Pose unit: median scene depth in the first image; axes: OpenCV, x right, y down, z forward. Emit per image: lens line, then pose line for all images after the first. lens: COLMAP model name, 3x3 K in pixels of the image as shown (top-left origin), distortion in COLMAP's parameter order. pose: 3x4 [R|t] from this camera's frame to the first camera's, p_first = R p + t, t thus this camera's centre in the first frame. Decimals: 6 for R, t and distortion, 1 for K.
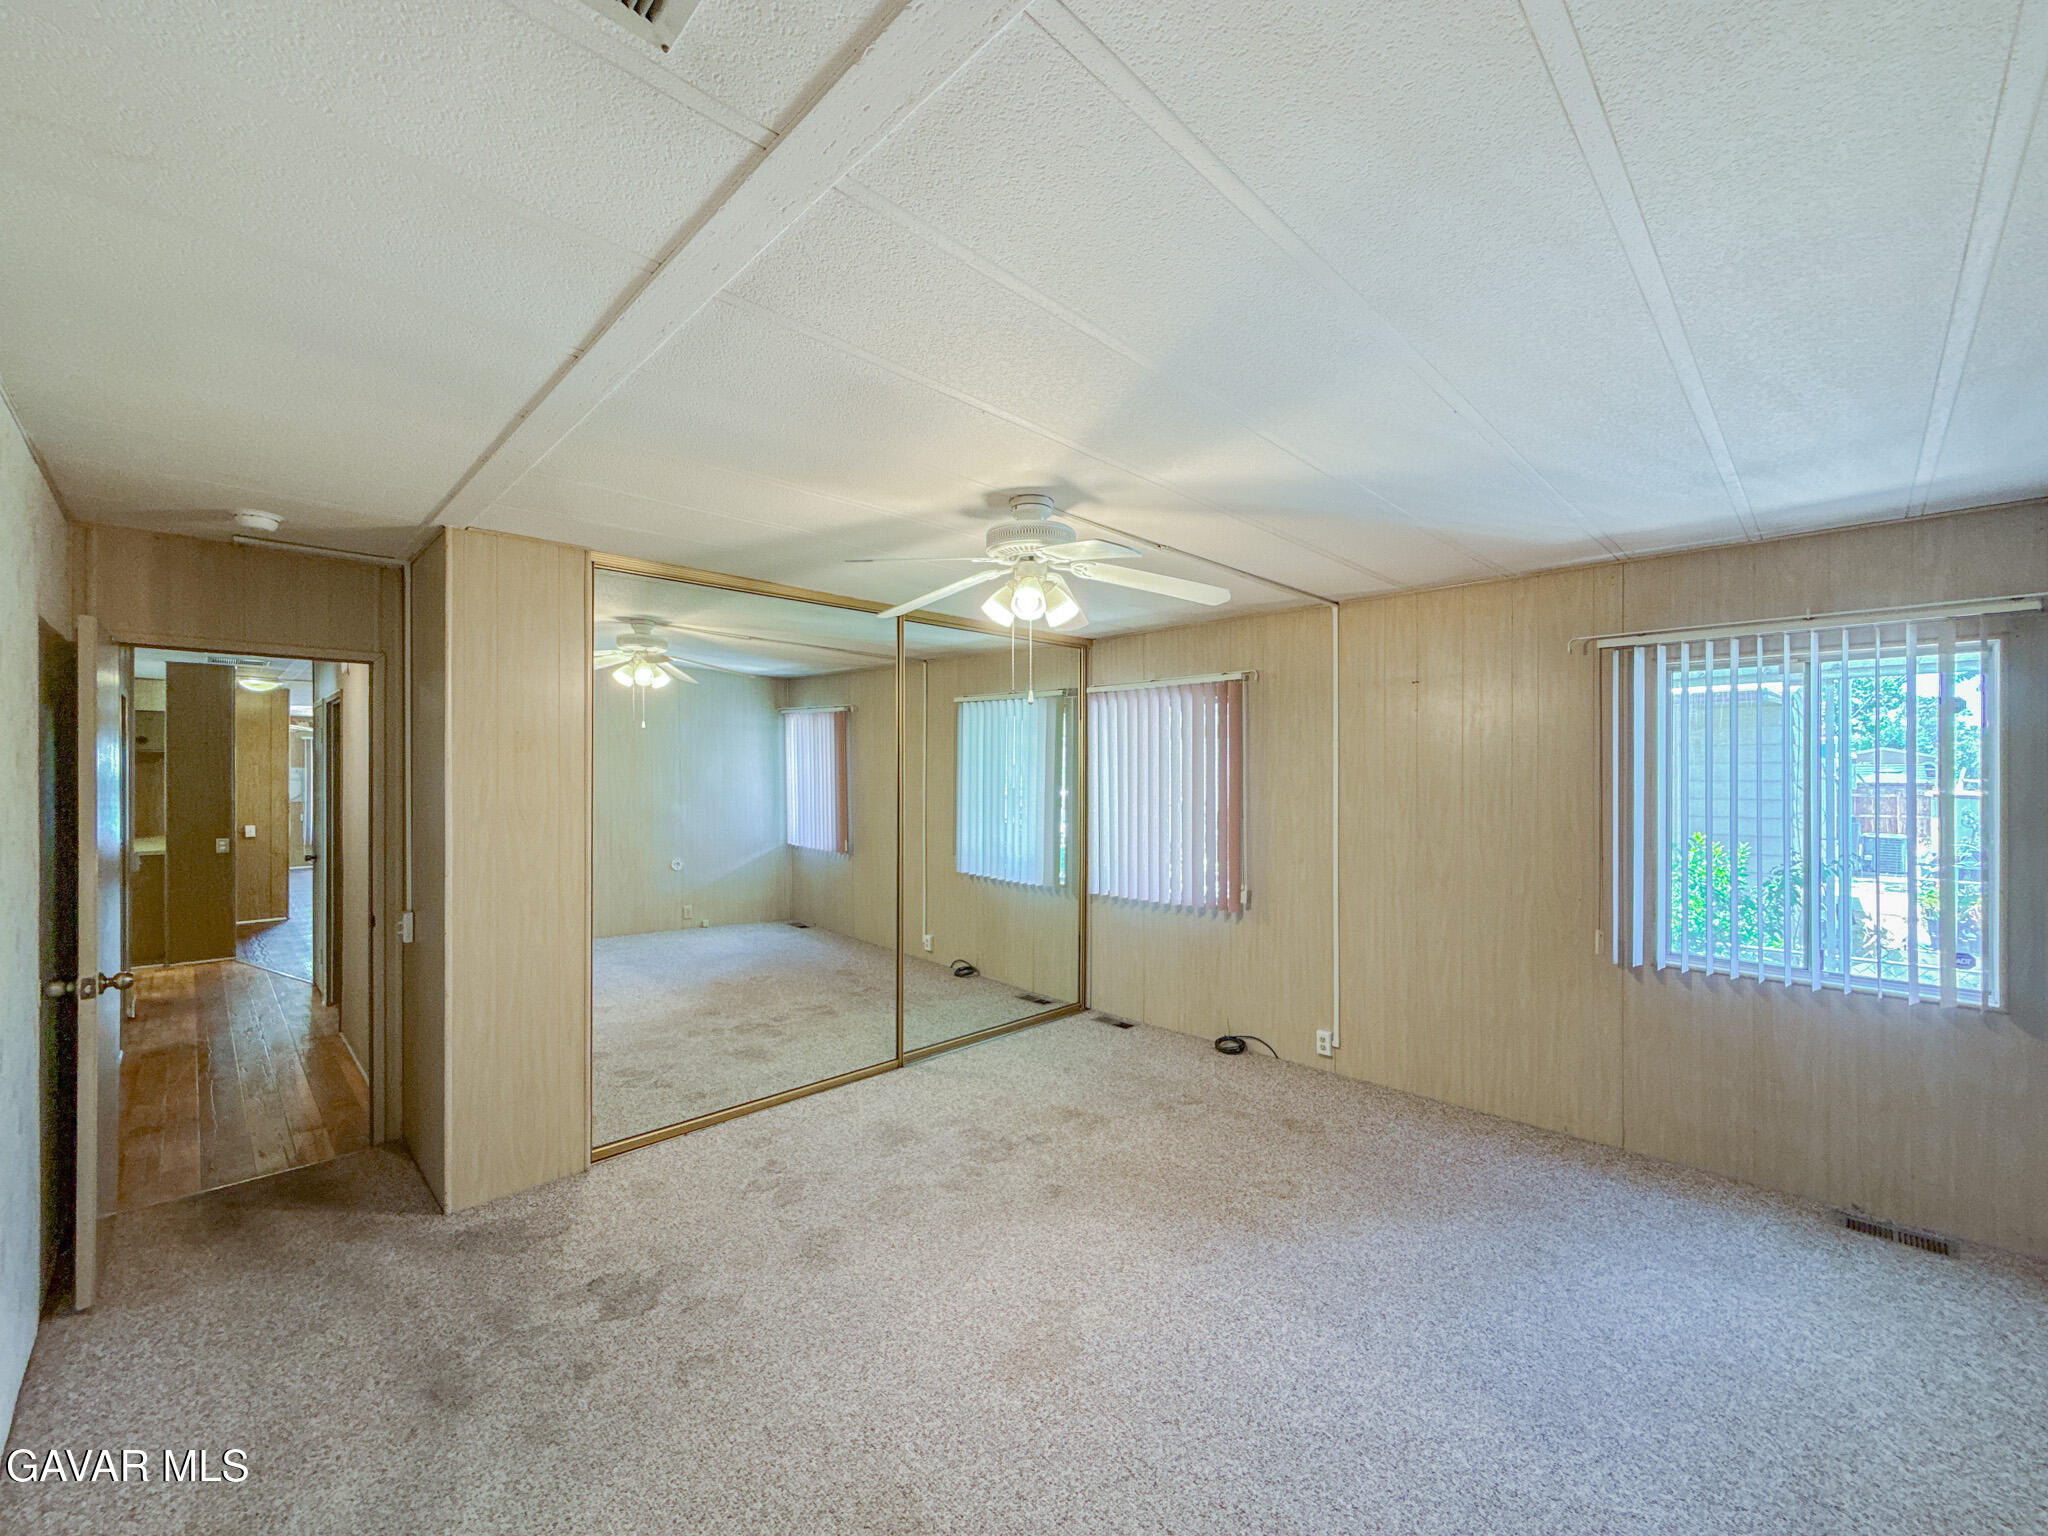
lens RADIAL K [[836.8, 0, 1007.8], [0, 836.8, 769.3], [0, 0, 1]] dist [0.000050, 0.000052]
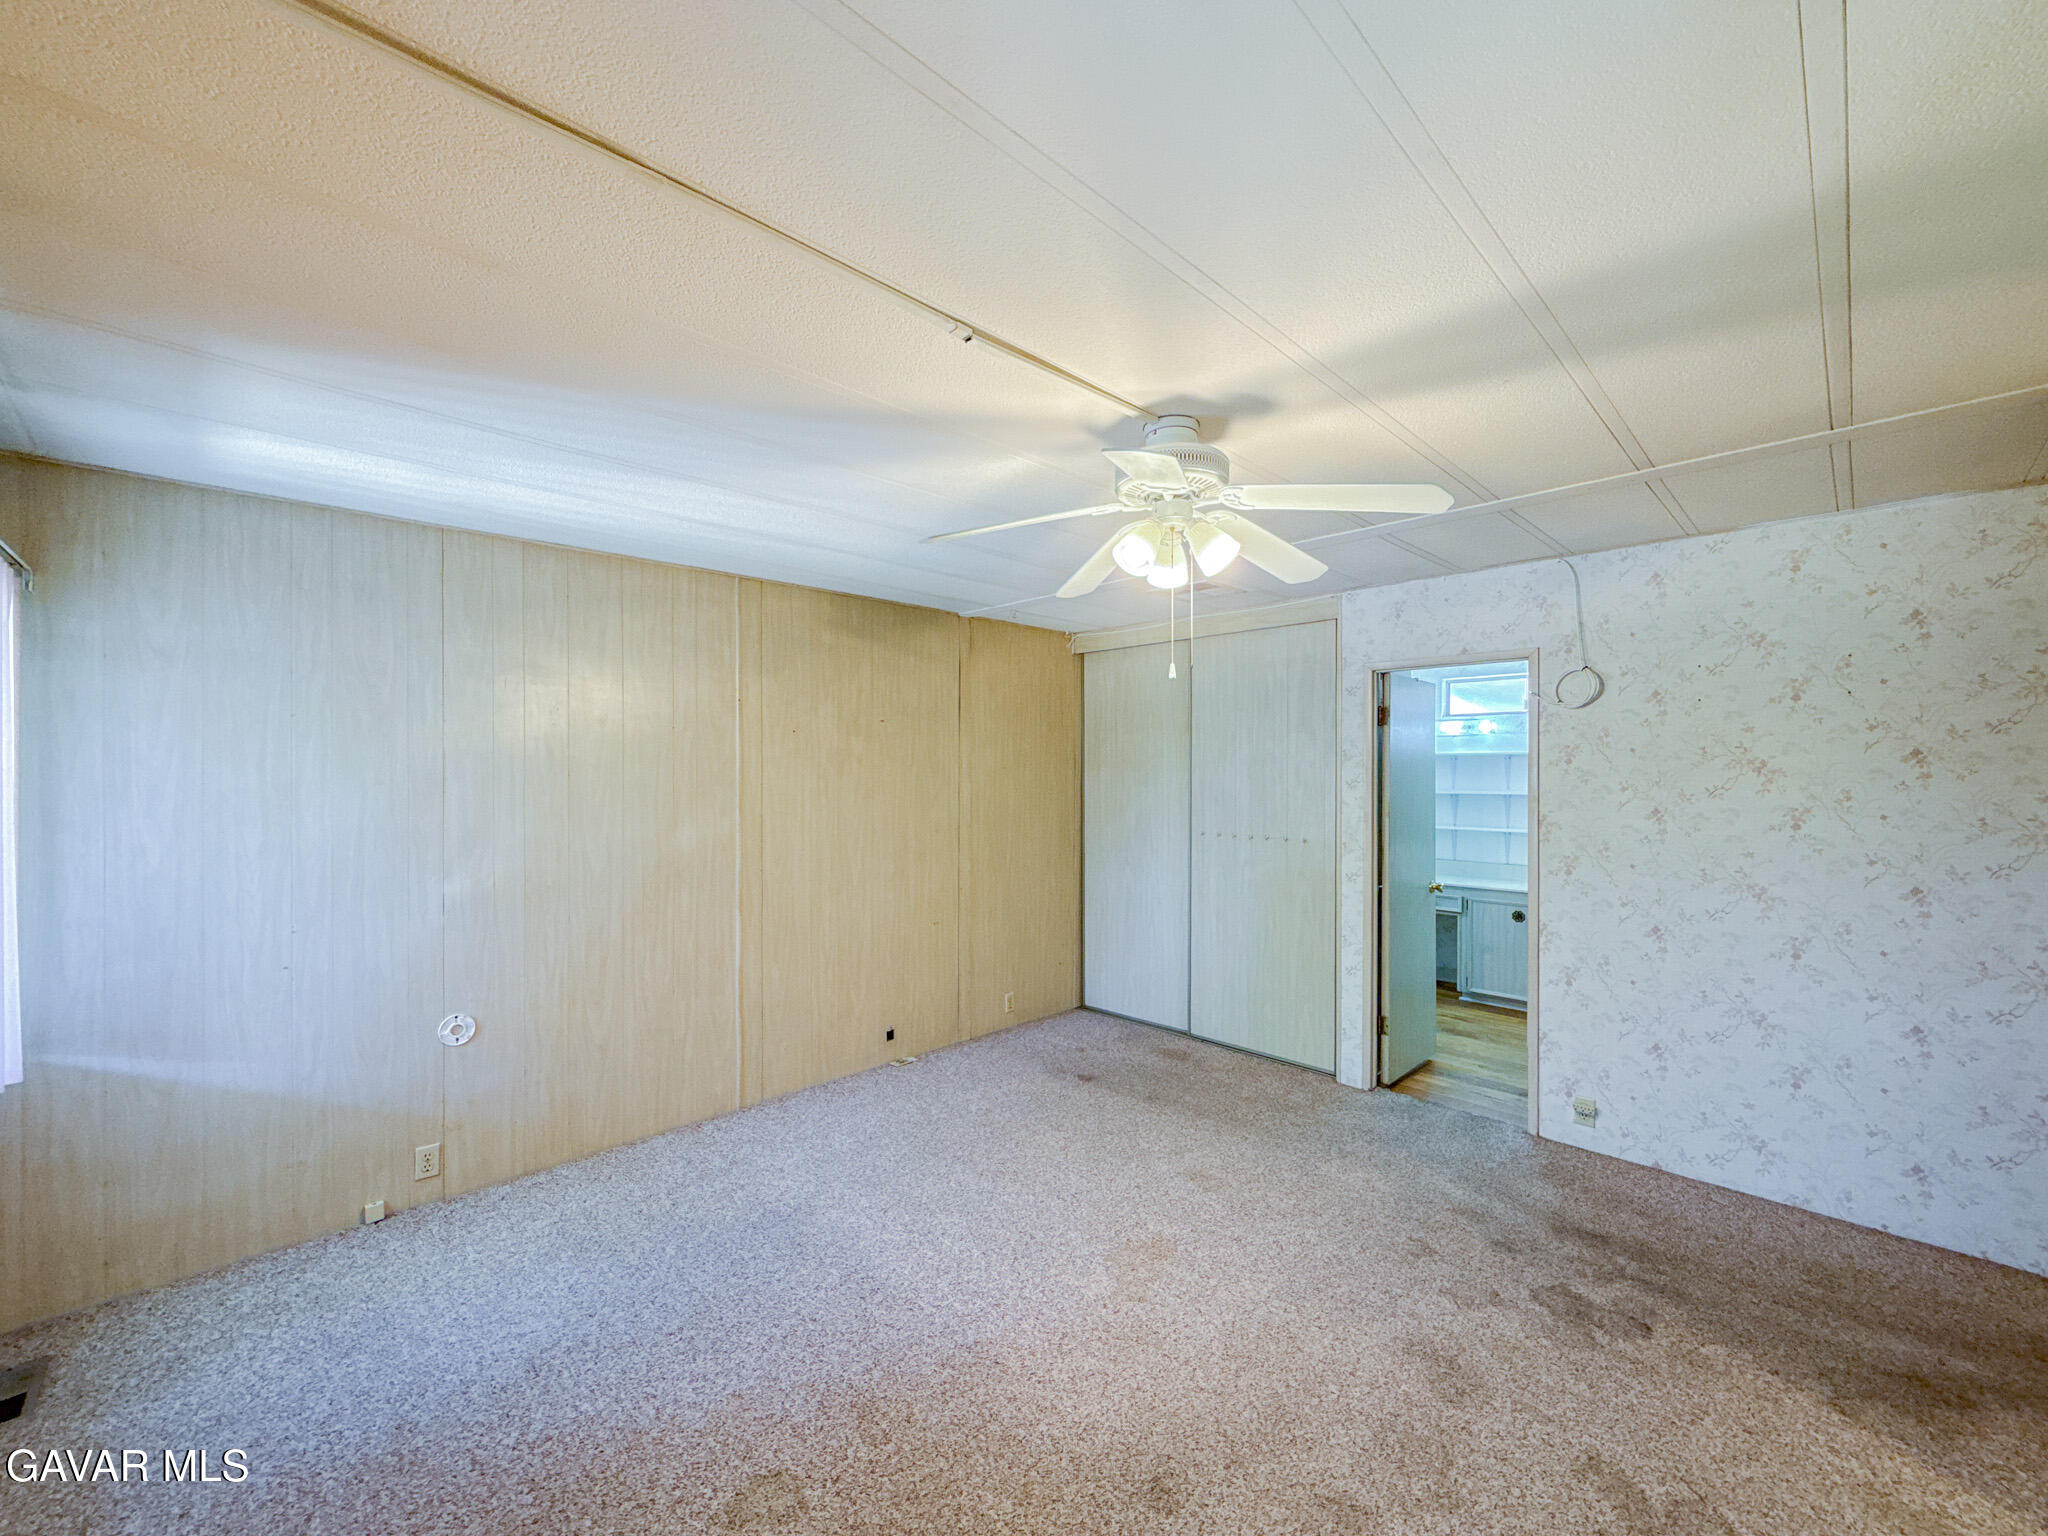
lens RADIAL K [[836.8, 0, 1007.8], [0, 836.8, 769.3], [0, 0, 1]] dist [0.000050, 0.000052]
pose [[-0.999928, 0.001360, 0.011900, 0.184226], [0.001263, 0.999966, -0.008176, 0.013937], [-0.011911, -0.008161, -0.999896, 1.903790]]
